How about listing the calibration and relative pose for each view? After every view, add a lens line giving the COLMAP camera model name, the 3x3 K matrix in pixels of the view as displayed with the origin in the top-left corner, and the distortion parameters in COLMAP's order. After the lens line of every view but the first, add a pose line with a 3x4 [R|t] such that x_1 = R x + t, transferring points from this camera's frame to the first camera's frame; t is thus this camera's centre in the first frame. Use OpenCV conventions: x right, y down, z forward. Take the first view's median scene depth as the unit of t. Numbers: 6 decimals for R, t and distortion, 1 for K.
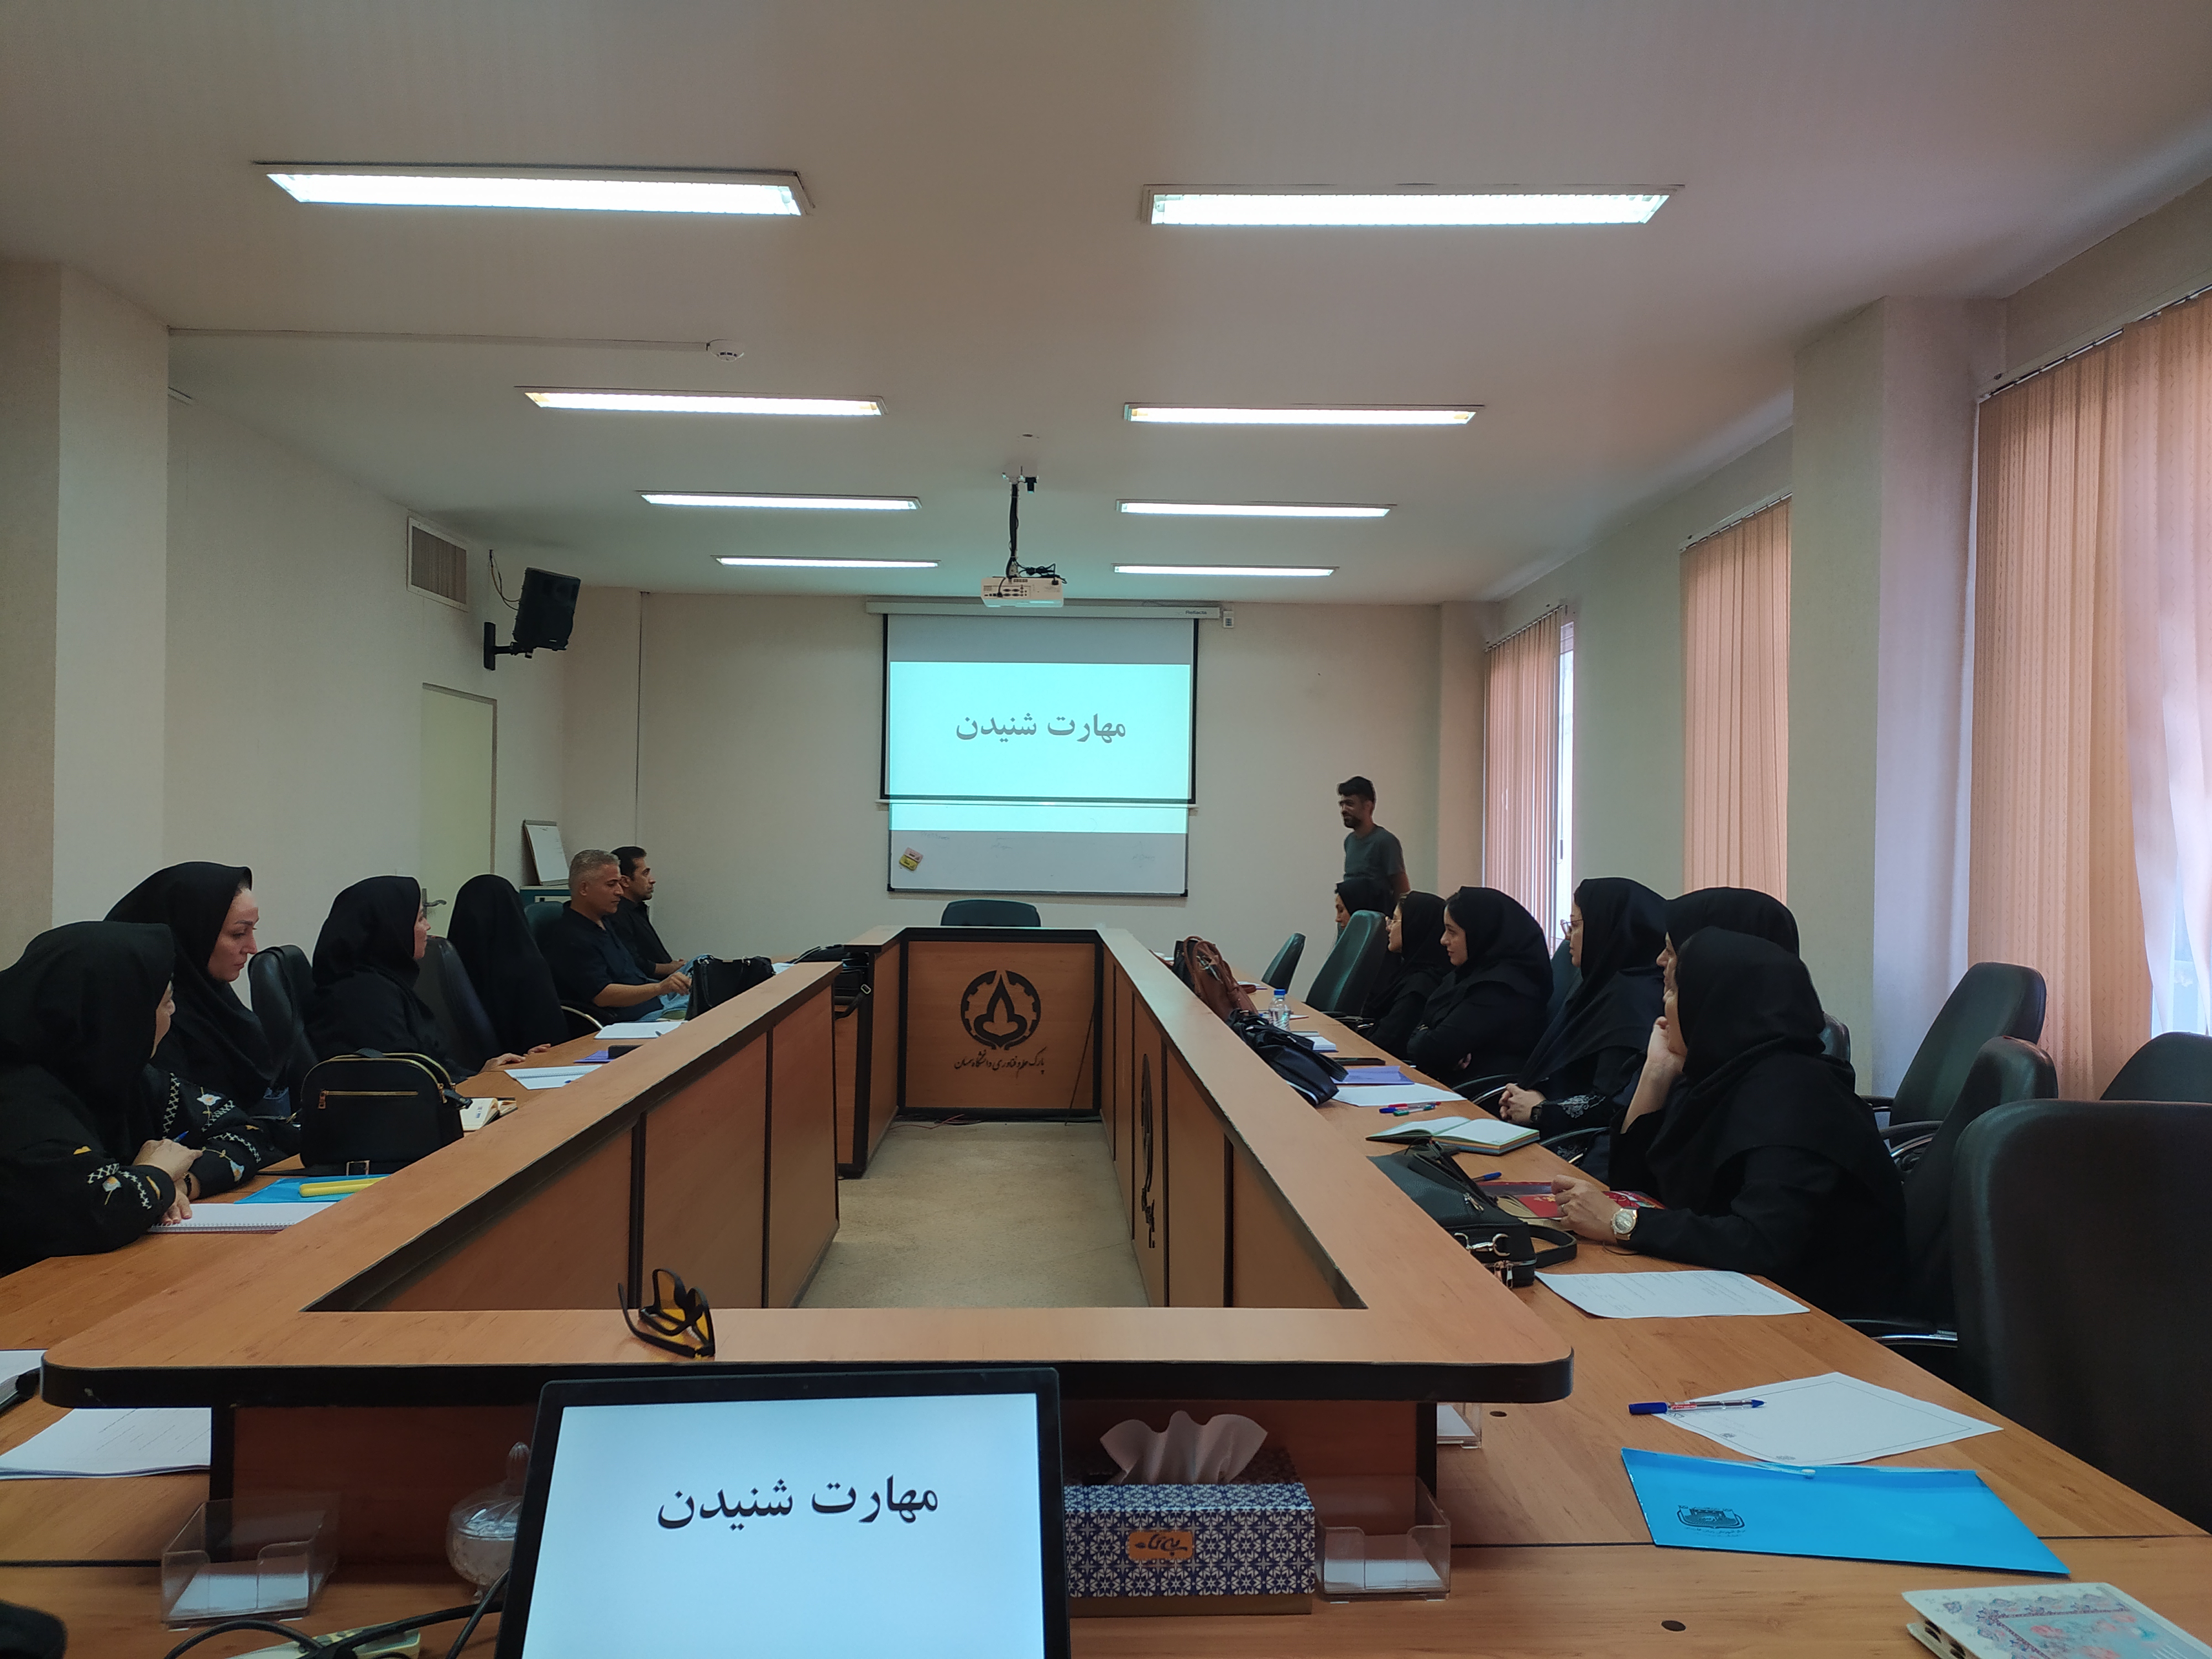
lens RADIAL K [[1606.2, 0, 1106.0], [0, 1606.2, 829.5], [0, 0, 1]] dist [0.000366, -0.000398]
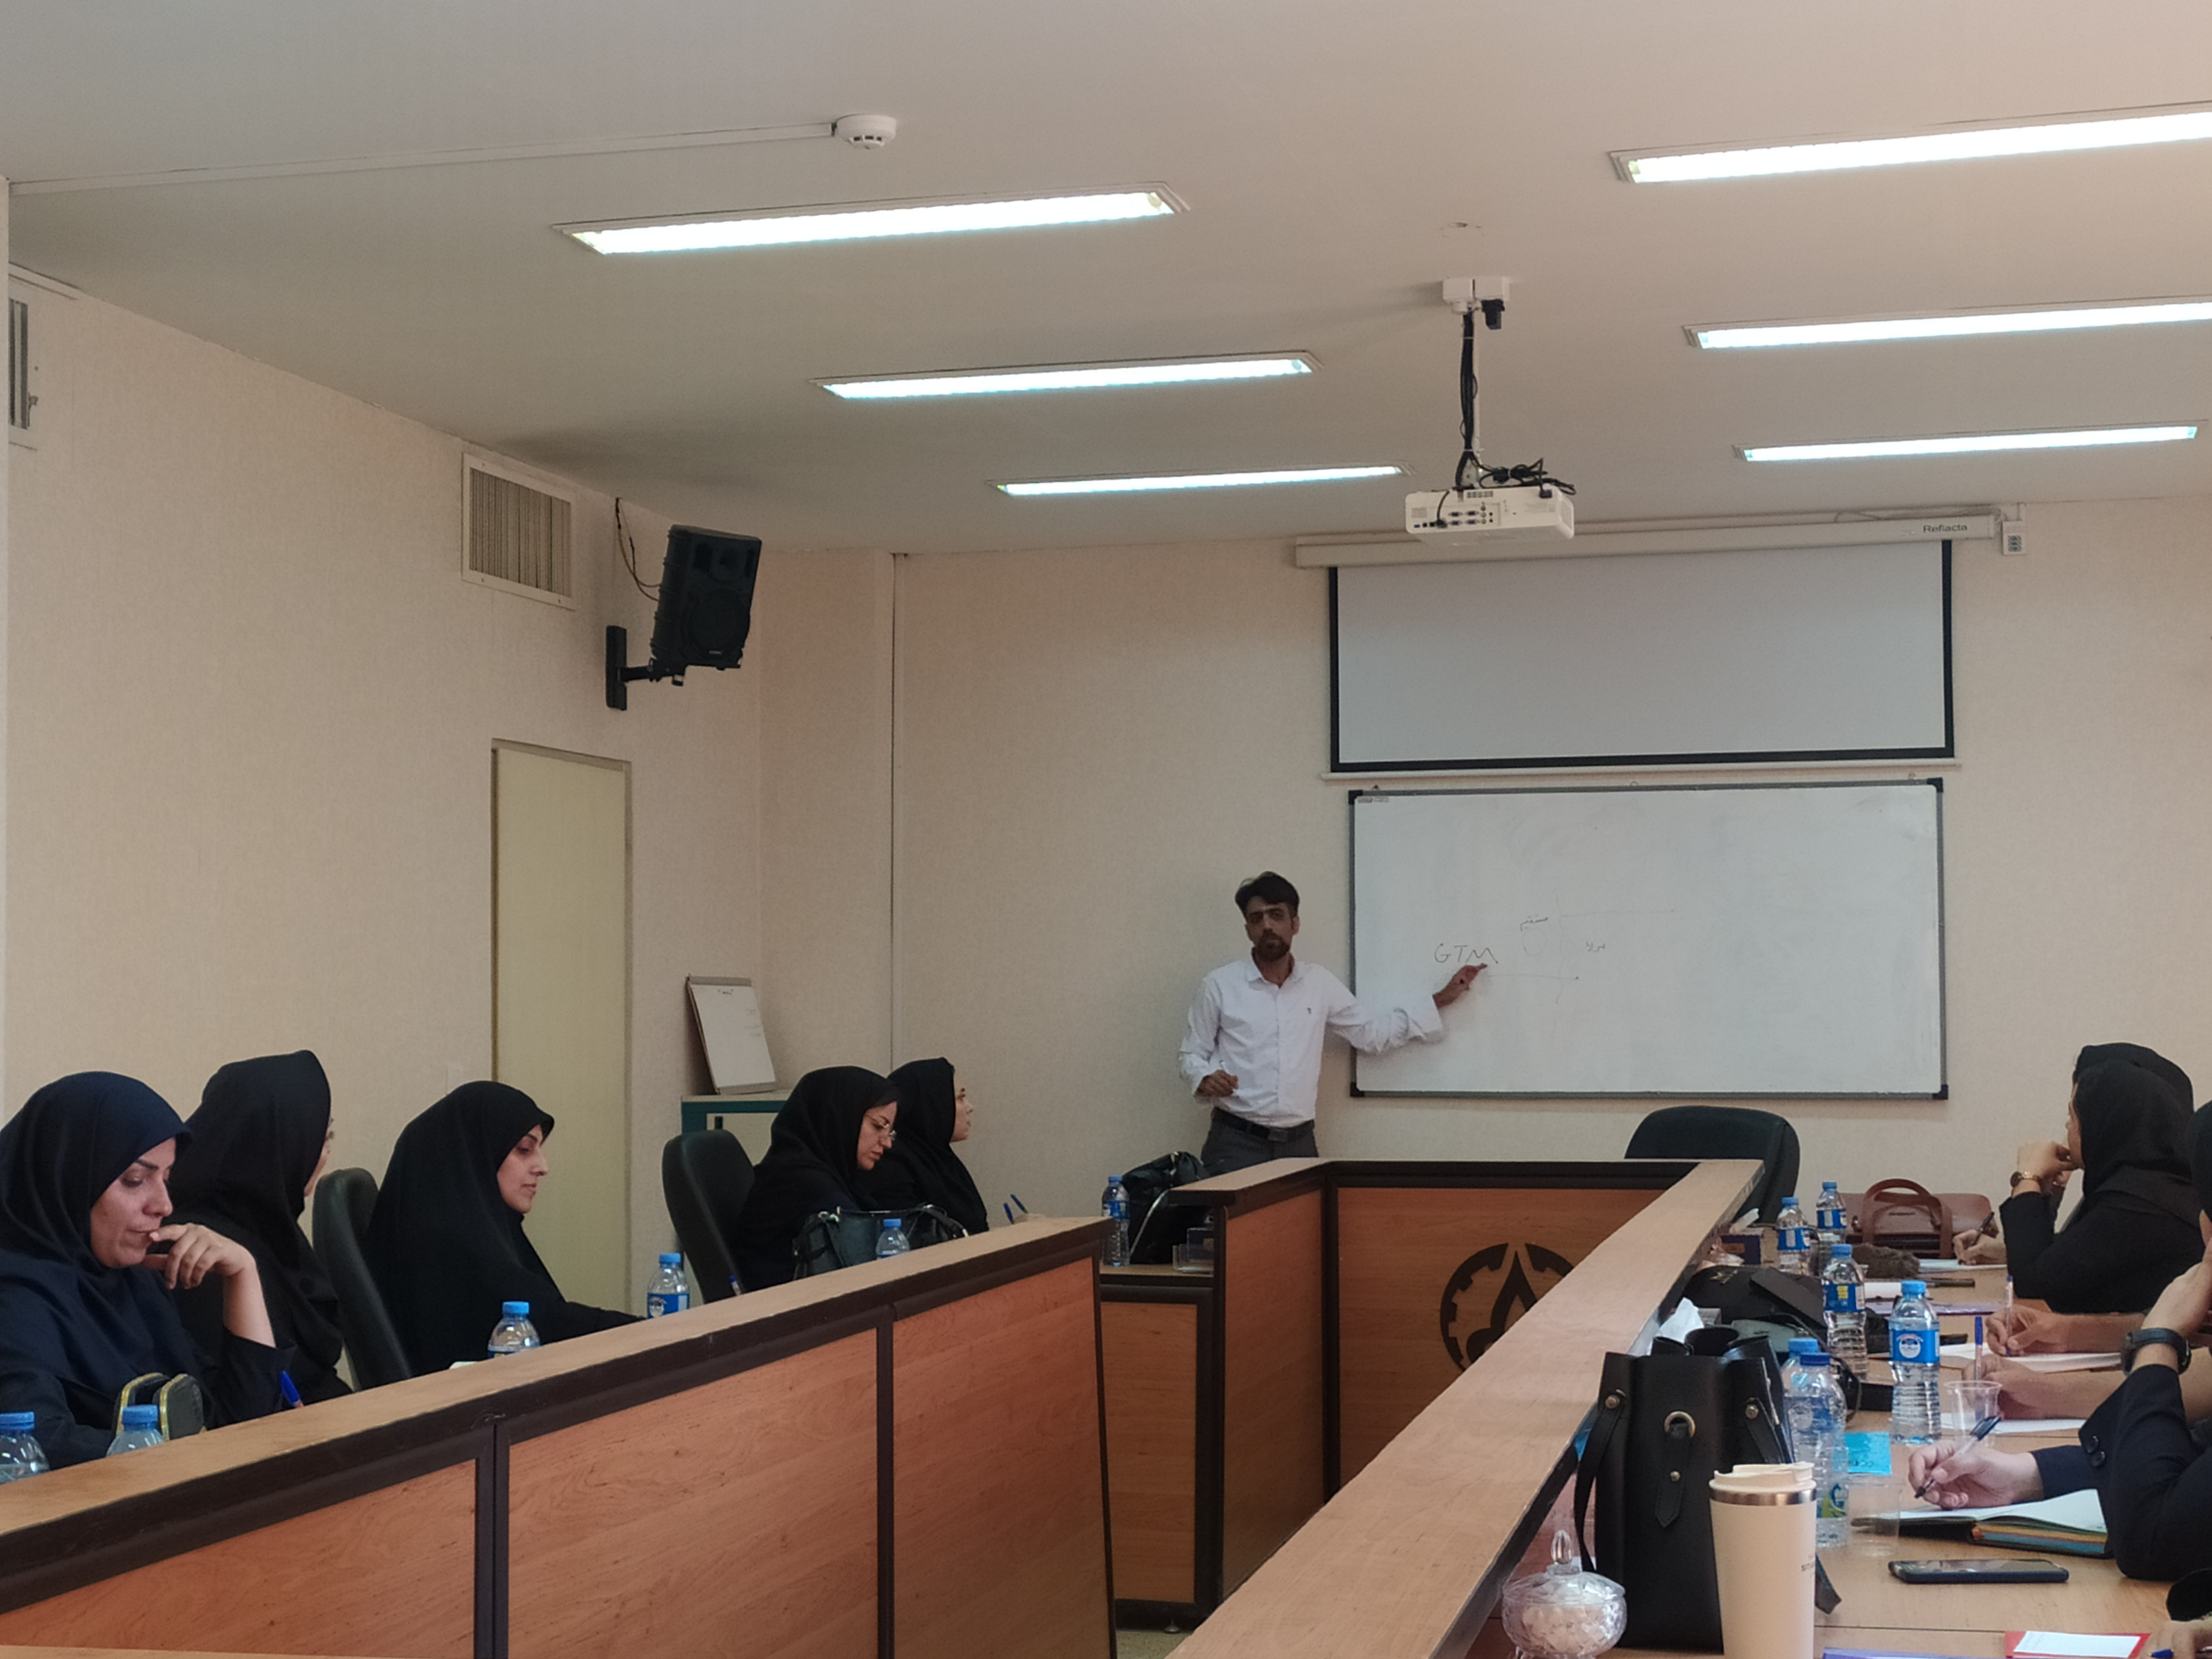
lens RADIAL K [[3260.9, 0, 1106.0], [0, 3260.9, 829.5], [0, 0, 1]] dist [-0.060760, -0.051530]
pose [[0.958893, -0.037419, -0.281291, 0.104796], [0.023310, 0.998304, -0.053340, 0.007484], [0.282810, 0.044591, 0.958139, -0.043962]]
